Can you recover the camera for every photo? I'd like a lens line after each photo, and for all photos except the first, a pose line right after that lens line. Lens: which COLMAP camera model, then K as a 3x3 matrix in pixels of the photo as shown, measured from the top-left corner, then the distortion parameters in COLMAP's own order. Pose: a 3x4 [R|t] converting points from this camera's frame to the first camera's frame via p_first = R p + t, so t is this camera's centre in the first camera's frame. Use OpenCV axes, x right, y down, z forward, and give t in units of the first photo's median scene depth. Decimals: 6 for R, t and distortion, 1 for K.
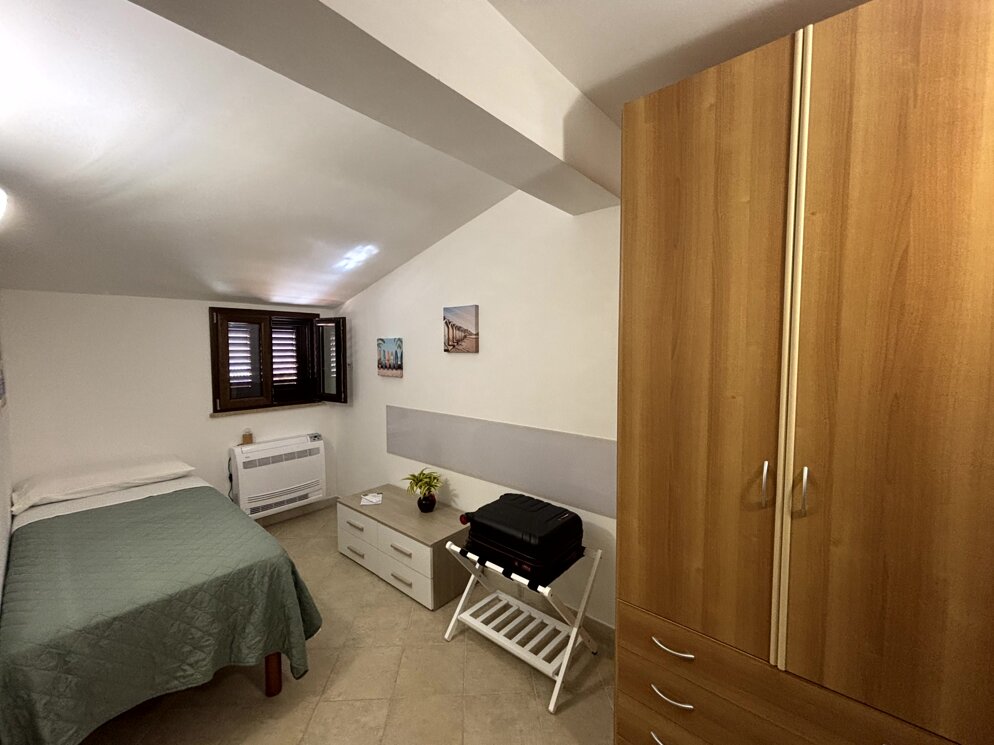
lens RADIAL K [[399.6, 0, 494.2], [0, 399.6, 366.3], [0, 0, 1]] dist [-0.000610, -0.000314]
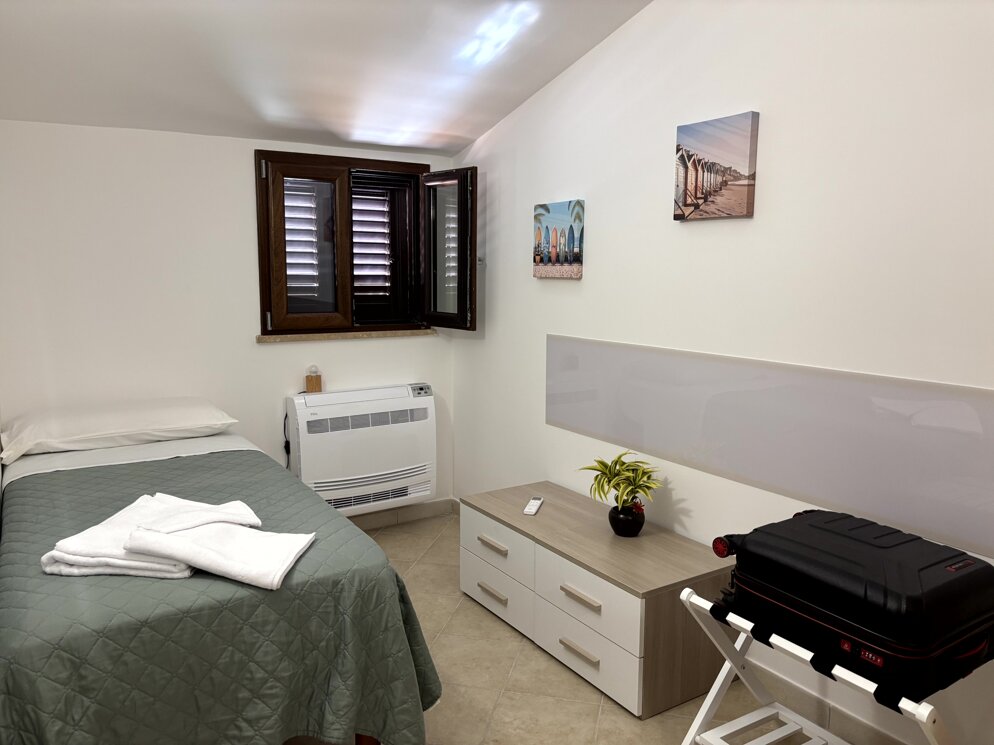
lens RADIAL K [[741.4, 0, 494.9], [0, 741.4, 368.7], [0, 0, 1]] dist [0.049335, -0.067809]
pose [[0.957983, 0.044816, -0.283302, -0.073046], [-0.020595, 0.995916, 0.087902, 0.073251], [0.286085, -0.078374, 0.954994, 0.054875]]
